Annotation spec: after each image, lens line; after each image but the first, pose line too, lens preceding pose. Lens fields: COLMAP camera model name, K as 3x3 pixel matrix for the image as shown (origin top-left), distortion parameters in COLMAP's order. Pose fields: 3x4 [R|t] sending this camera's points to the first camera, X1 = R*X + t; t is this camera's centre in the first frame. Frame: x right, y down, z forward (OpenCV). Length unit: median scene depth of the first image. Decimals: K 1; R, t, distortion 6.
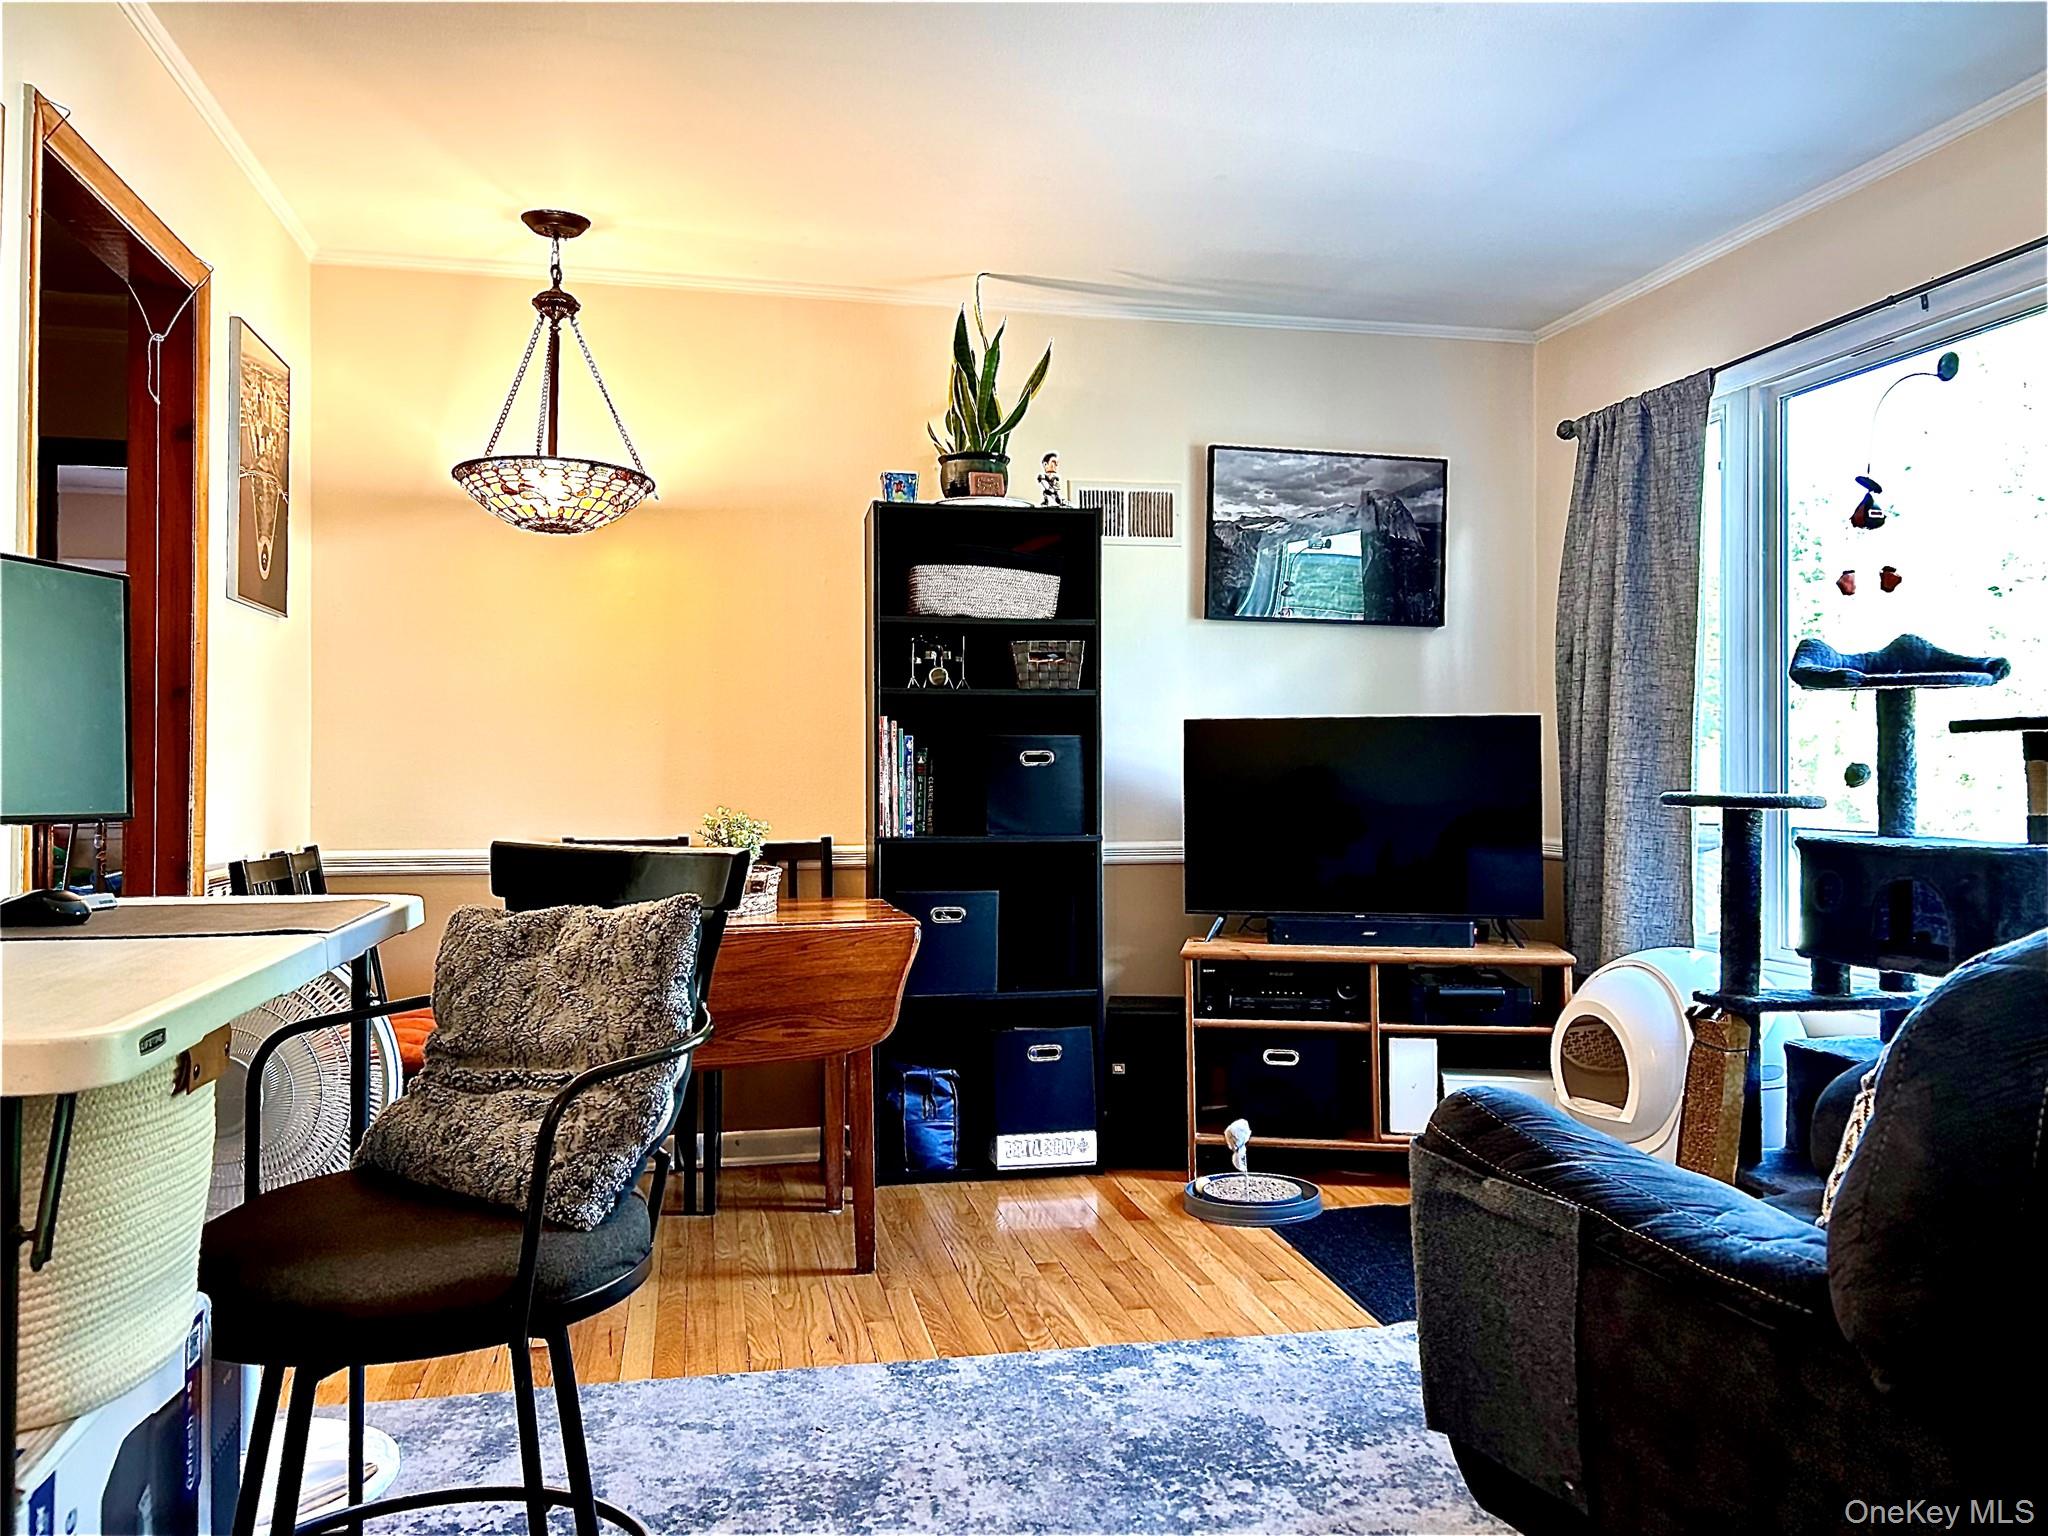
lens RADIAL K [[1503.5, 0, 1024.0], [0, 1503.5, 768.0], [0, 0, 1]] dist [-0.001798, -0.091726]
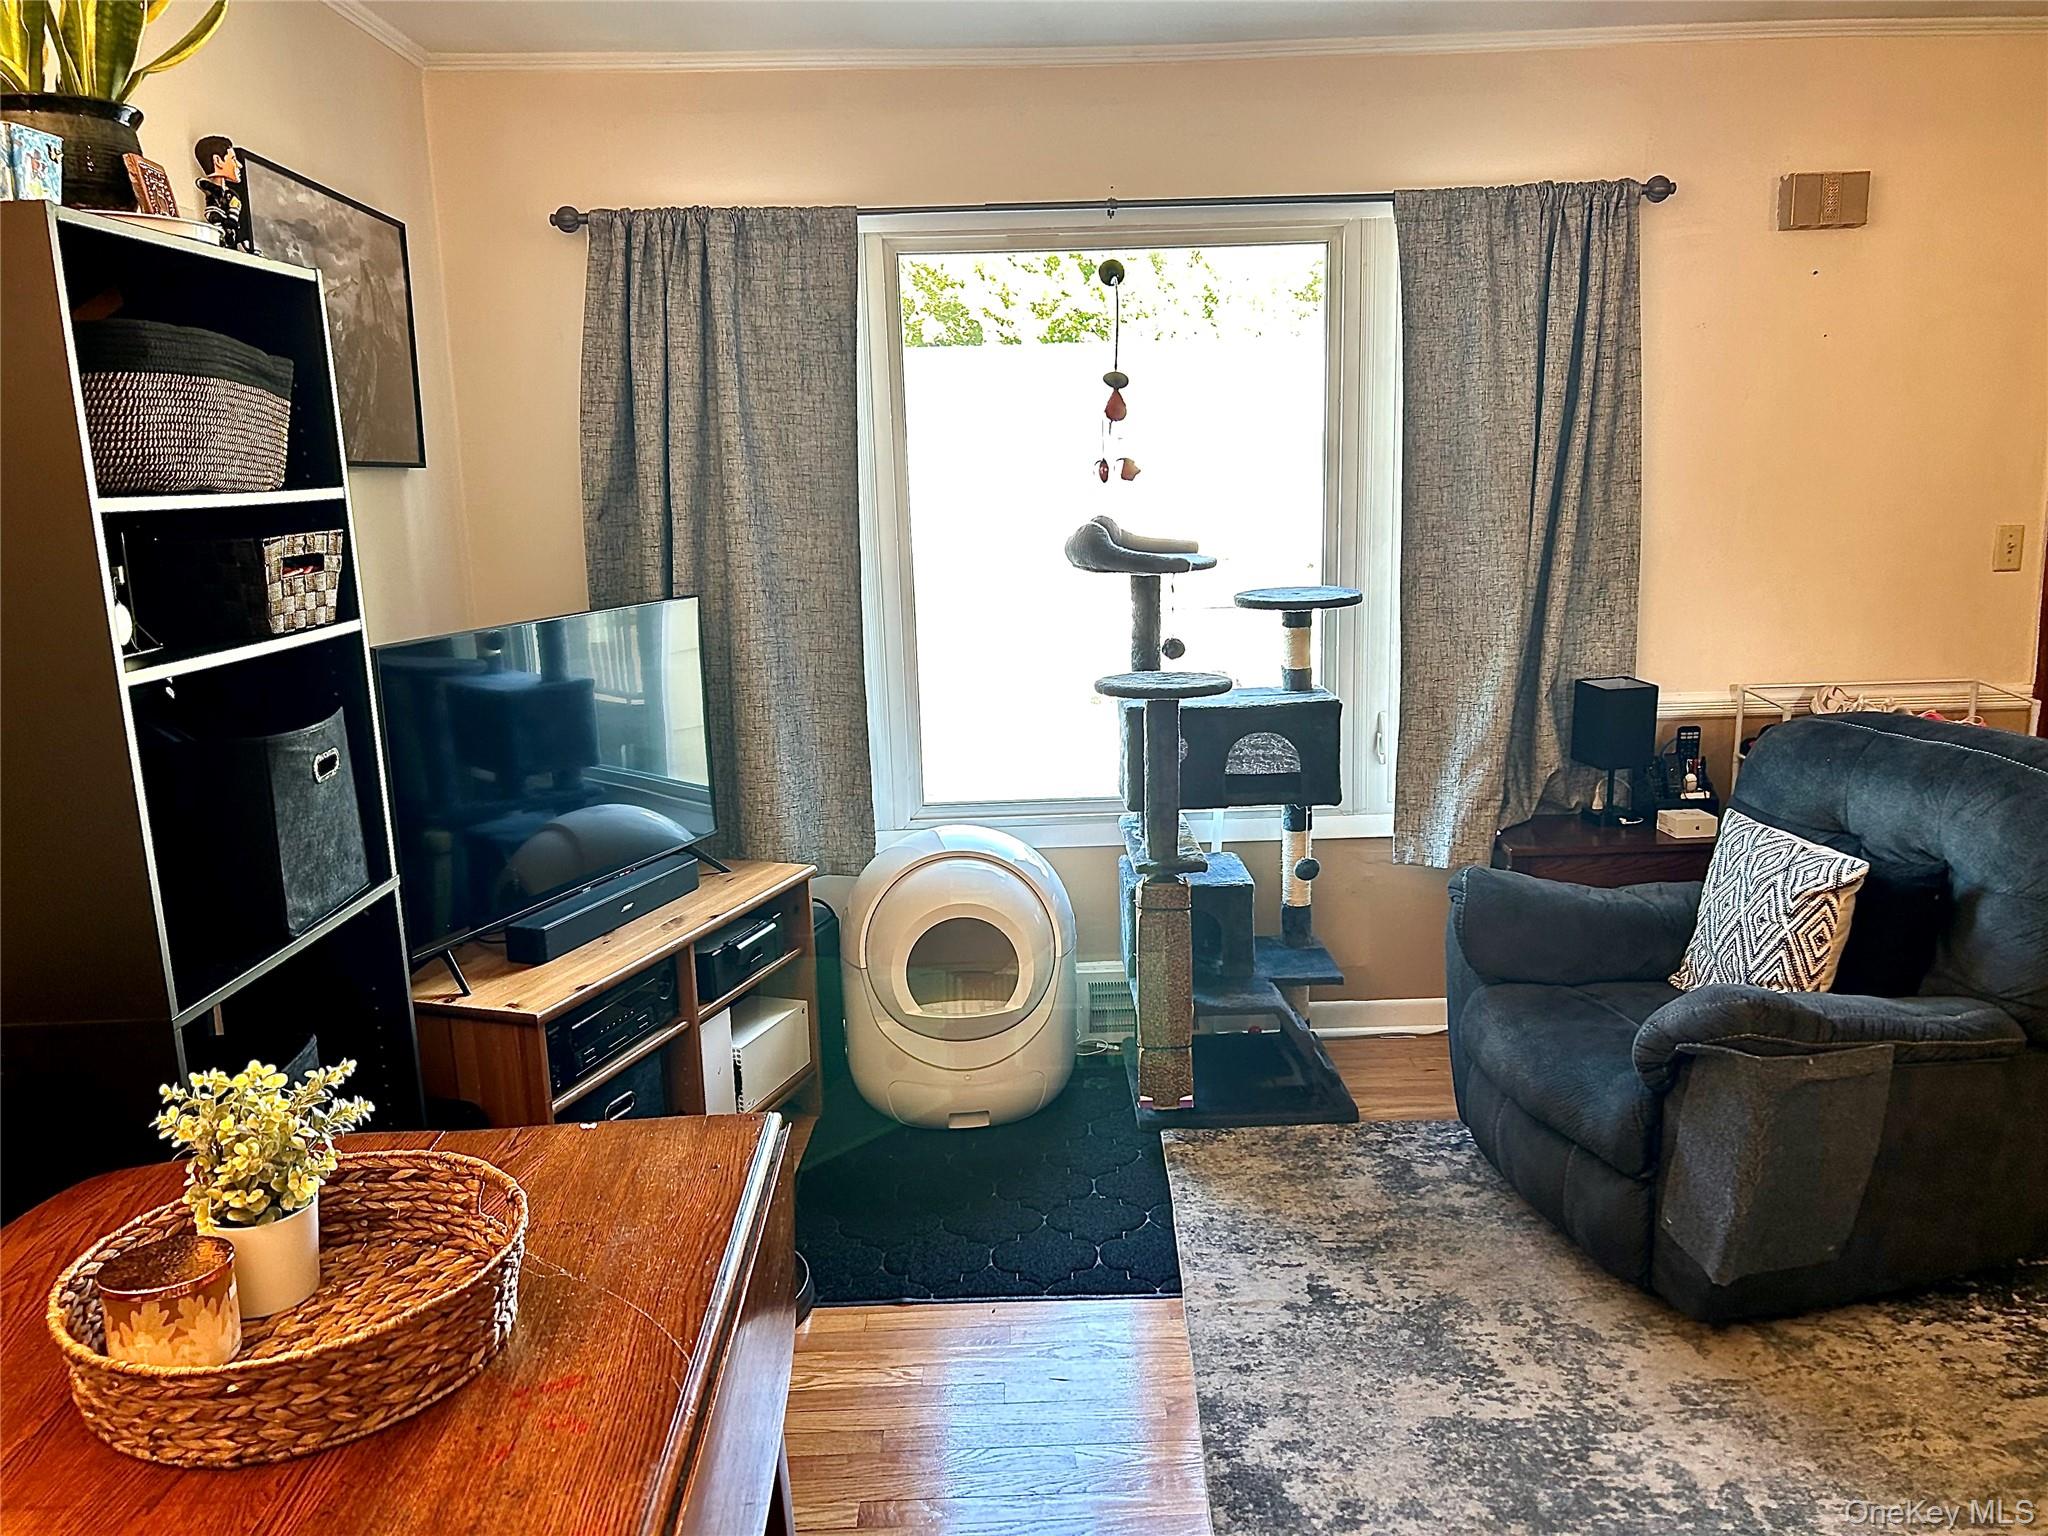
lens RADIAL K [[1493.6, 0, 1020.9], [0, 1493.6, 795.0], [0, 0, 1]] dist [-0.005457, -0.001995]
pose [[0.195233, -0.208281, 0.958386, -0.459279], [0.020602, 0.977845, 0.208313, -0.099868], [-0.980540, -0.020925, 0.195199, 0.688940]]
